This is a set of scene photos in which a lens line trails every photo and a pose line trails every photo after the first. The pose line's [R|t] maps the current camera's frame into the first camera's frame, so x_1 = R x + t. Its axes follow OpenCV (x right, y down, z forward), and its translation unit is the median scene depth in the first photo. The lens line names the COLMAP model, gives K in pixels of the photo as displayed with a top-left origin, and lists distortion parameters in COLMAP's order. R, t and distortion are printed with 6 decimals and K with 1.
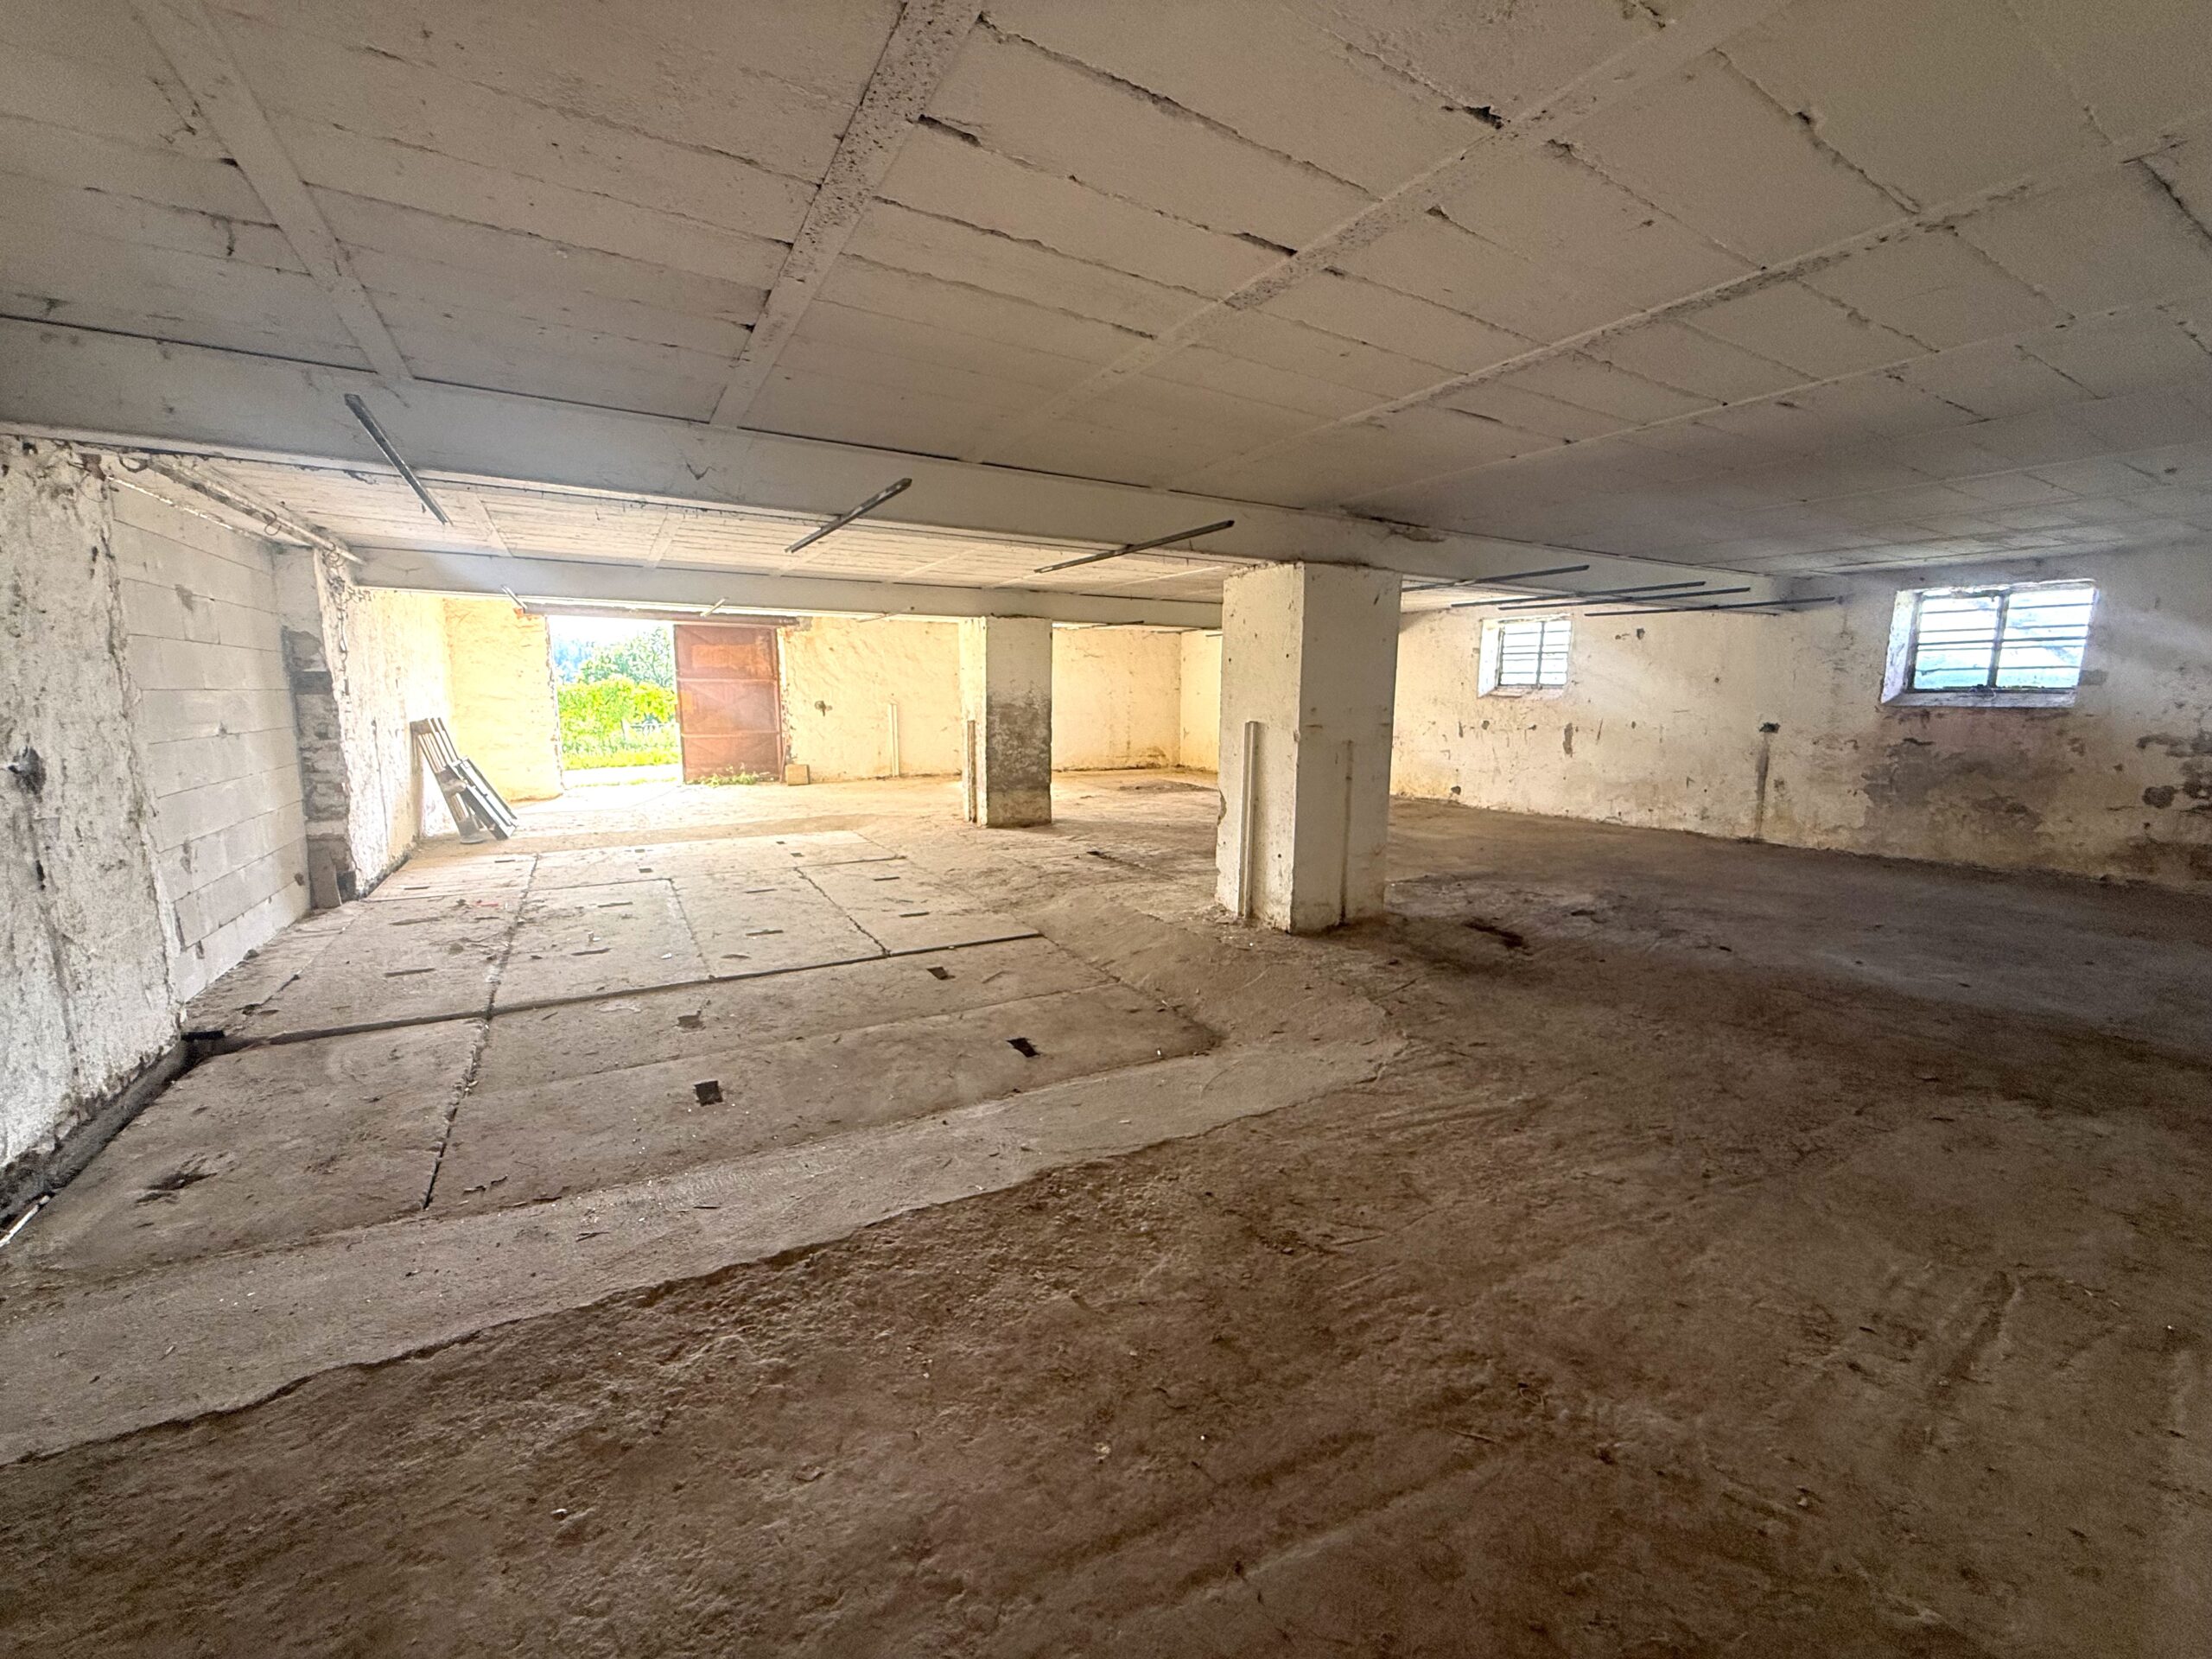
lens RADIAL K [[878.8, 0, 1099.5], [0, 878.8, 827.3], [0, 0, 1]] dist [0.000486, 0.000367]
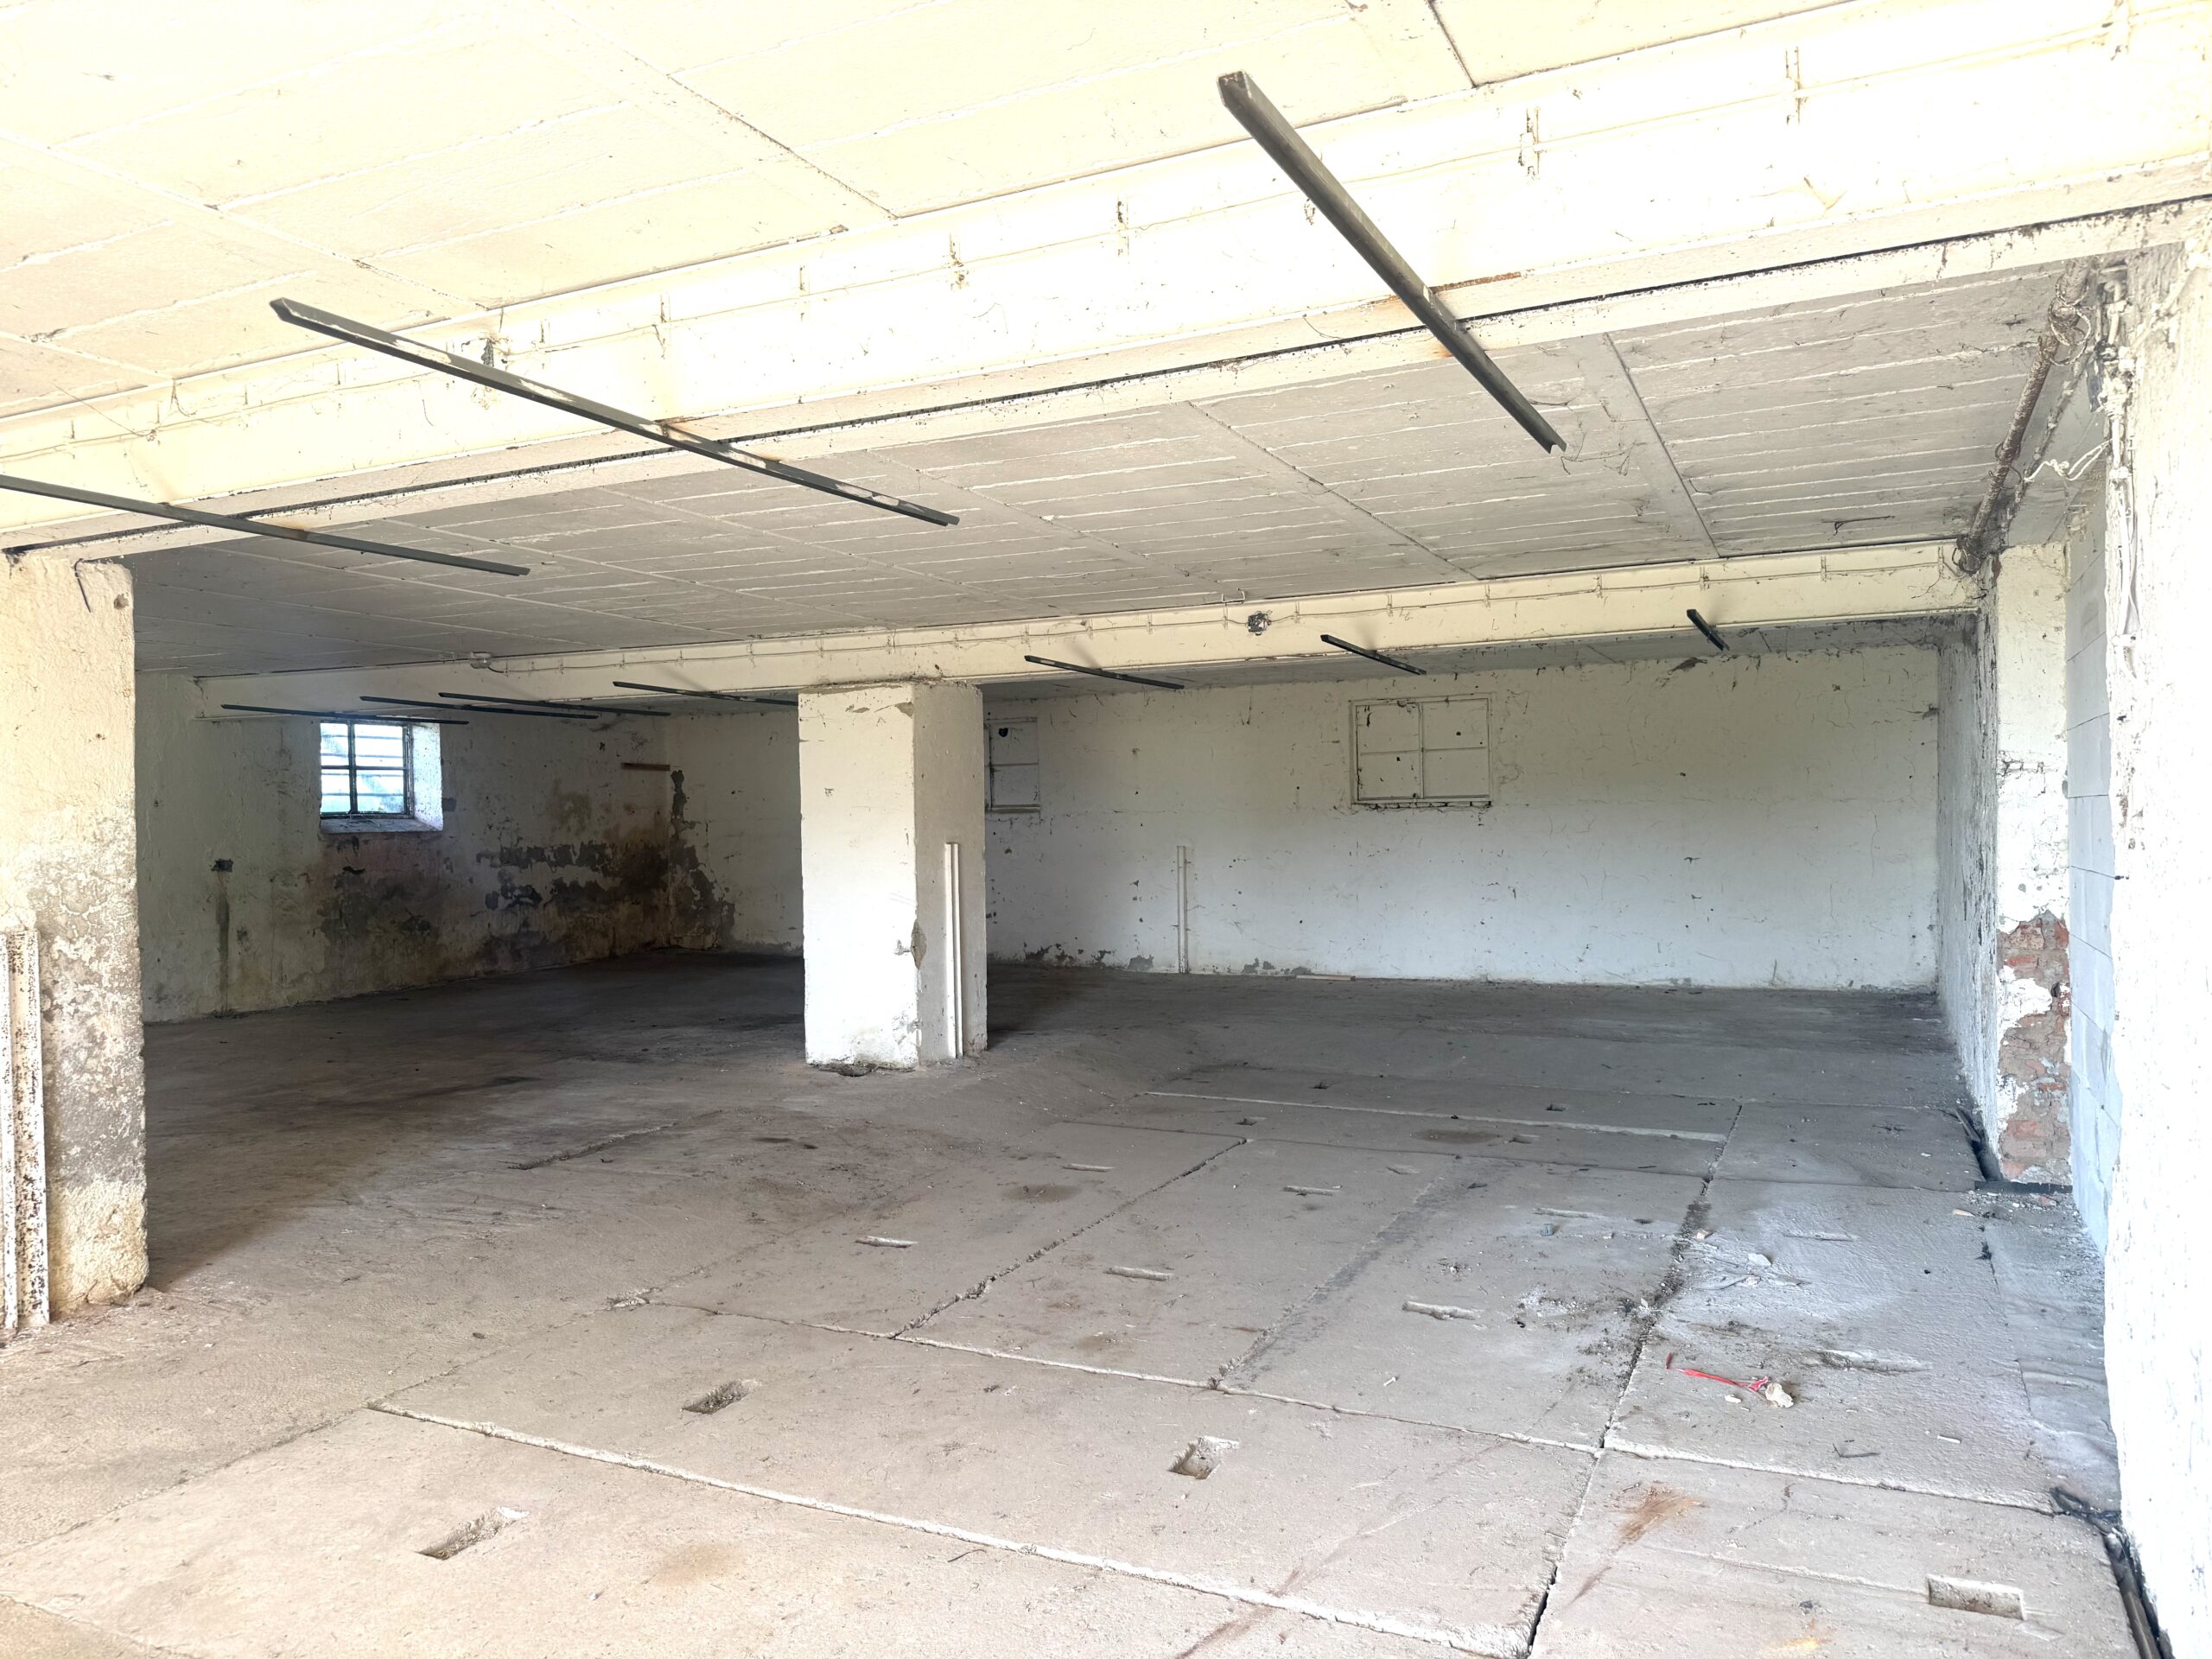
lens RADIAL K [[1555.0, 0, 1099.7], [0, 1555.0, 824.9], [0, 0, 1]] dist [0.047513, -0.064035]
pose [[-0.560754, -0.002215, 0.827979, -0.850827], [0.138151, 0.985728, 0.096200, -0.182821], [-0.816375, 0.168331, -0.552445, 1.178947]]
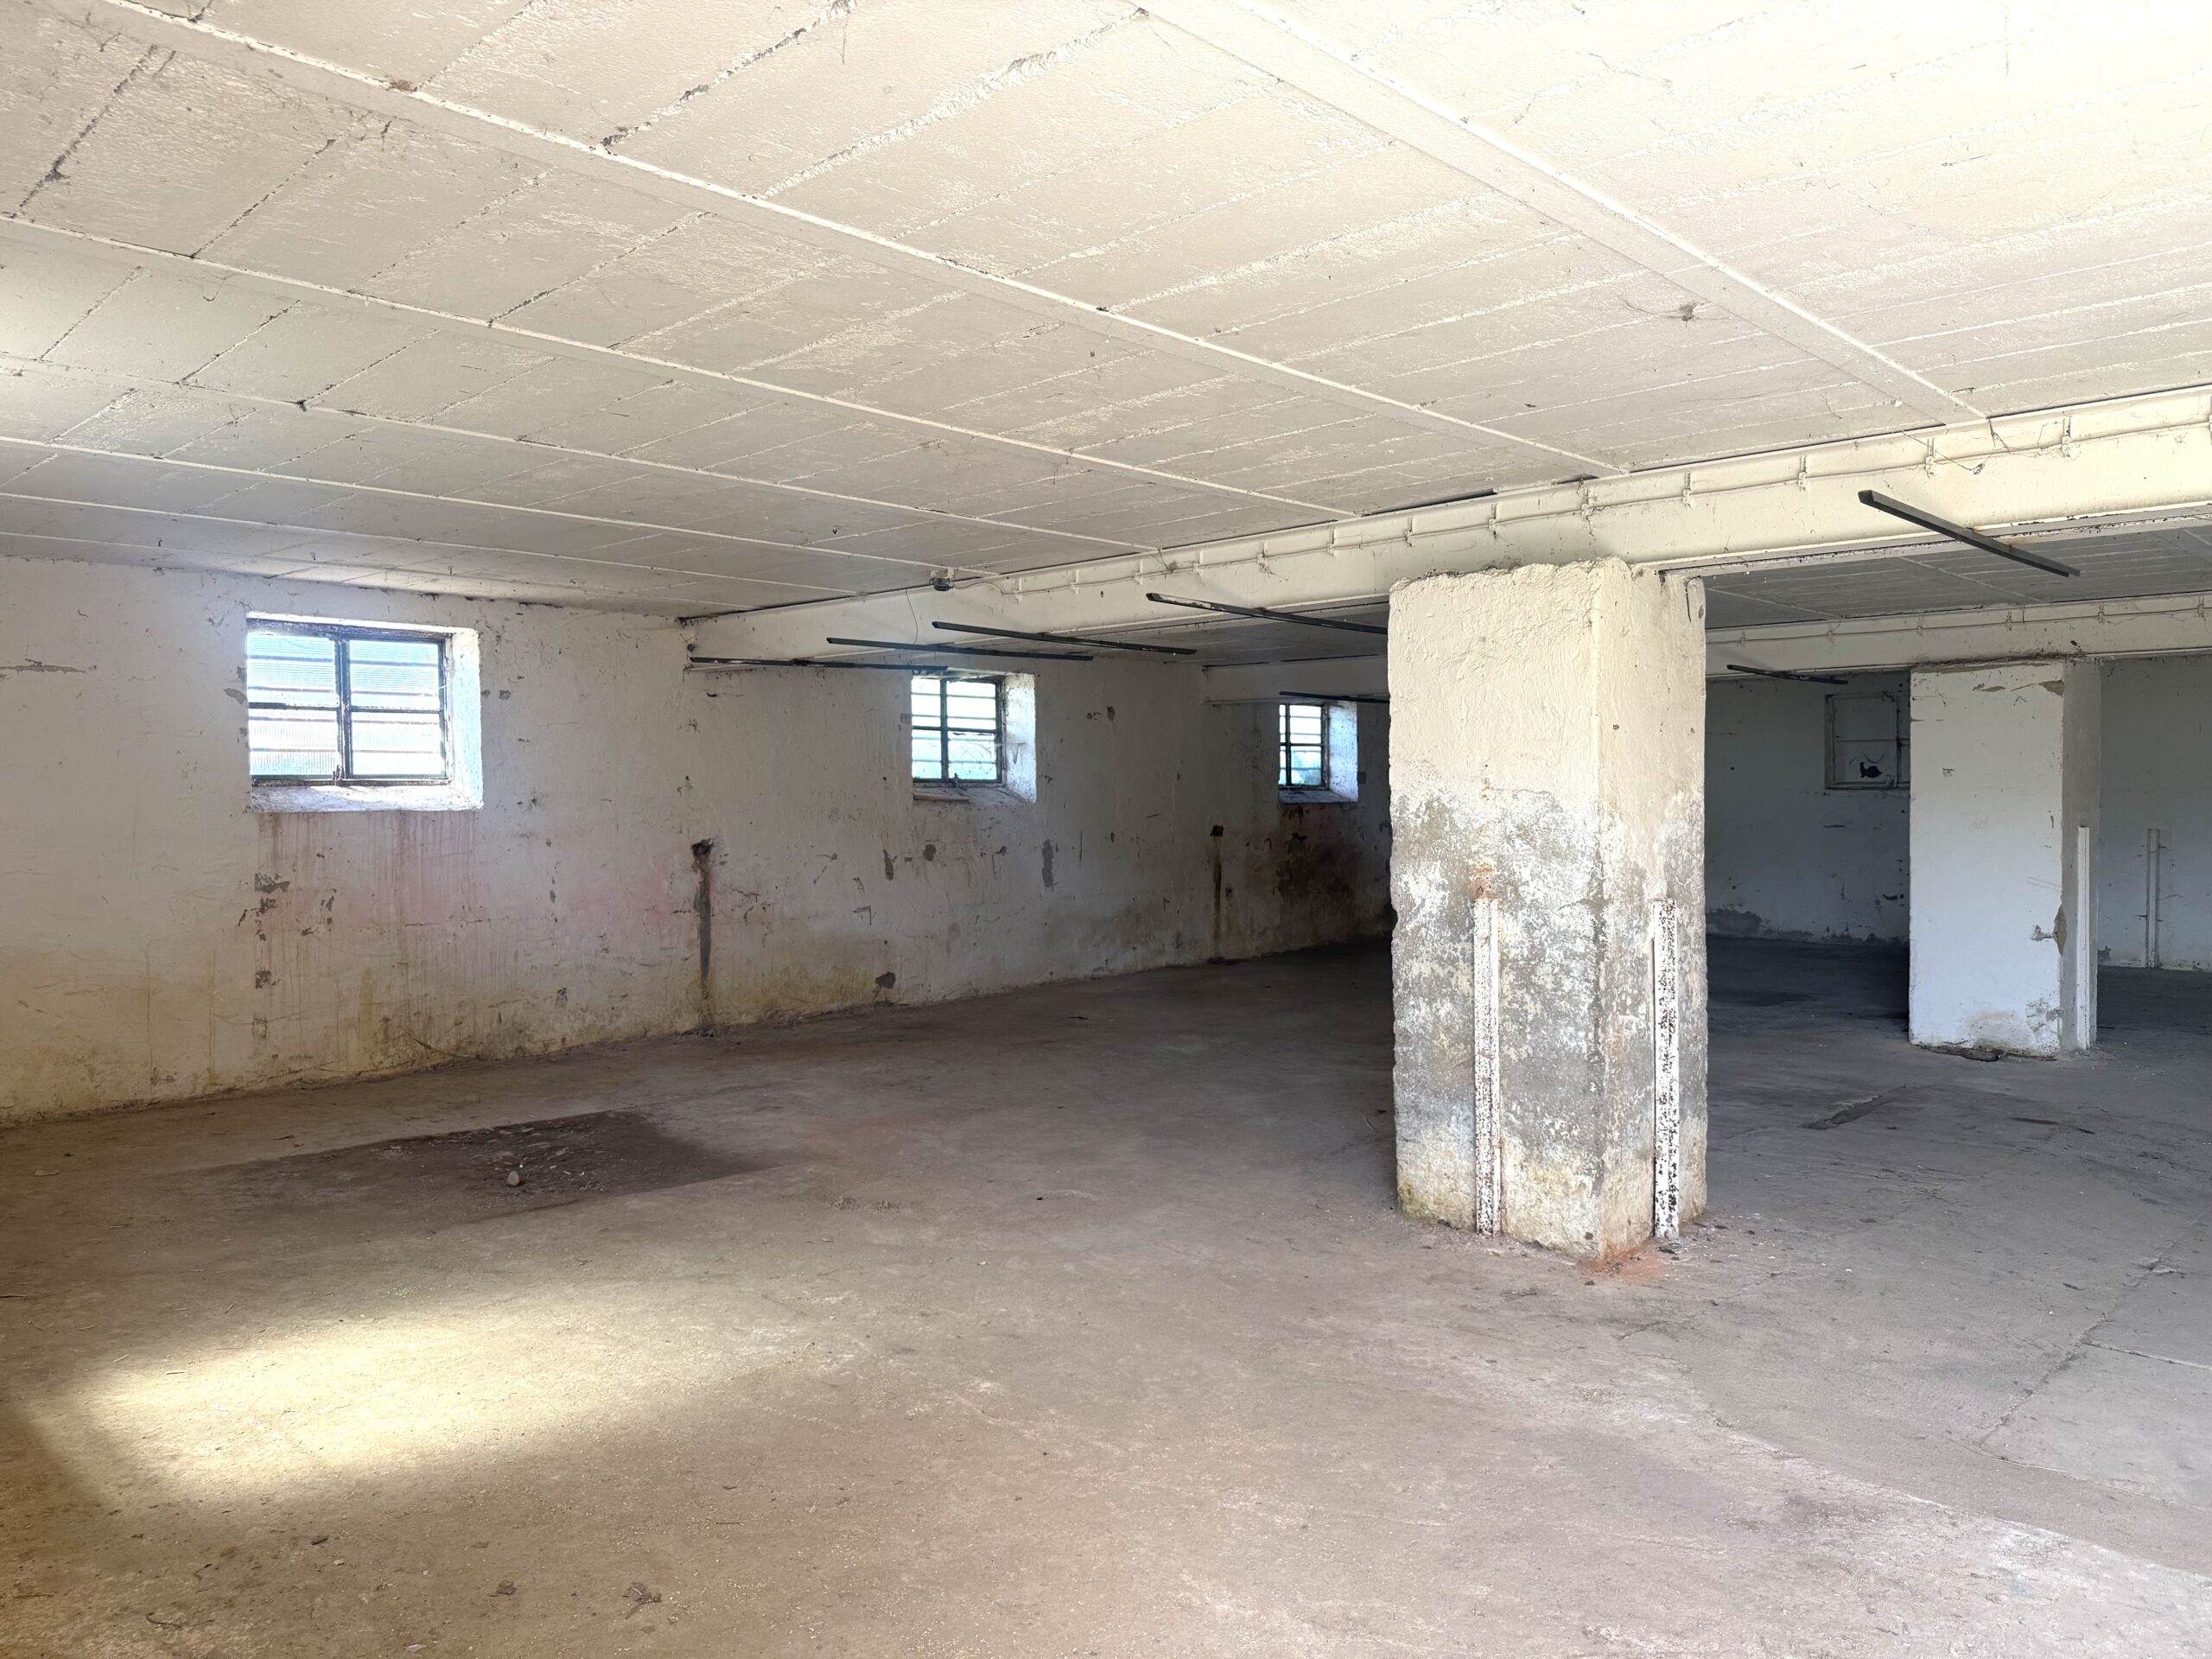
lens RADIAL K [[1555.0, 0, 1112.9], [0, 1555.0, 825.4], [0, 0, 1]] dist [0.047513, -0.064035]
pose [[-0.267625, -0.028085, 0.963114, -0.736552], [0.149438, 0.986270, 0.070285, -0.254278], [-0.951864, 0.162736, -0.259753, 1.571382]]
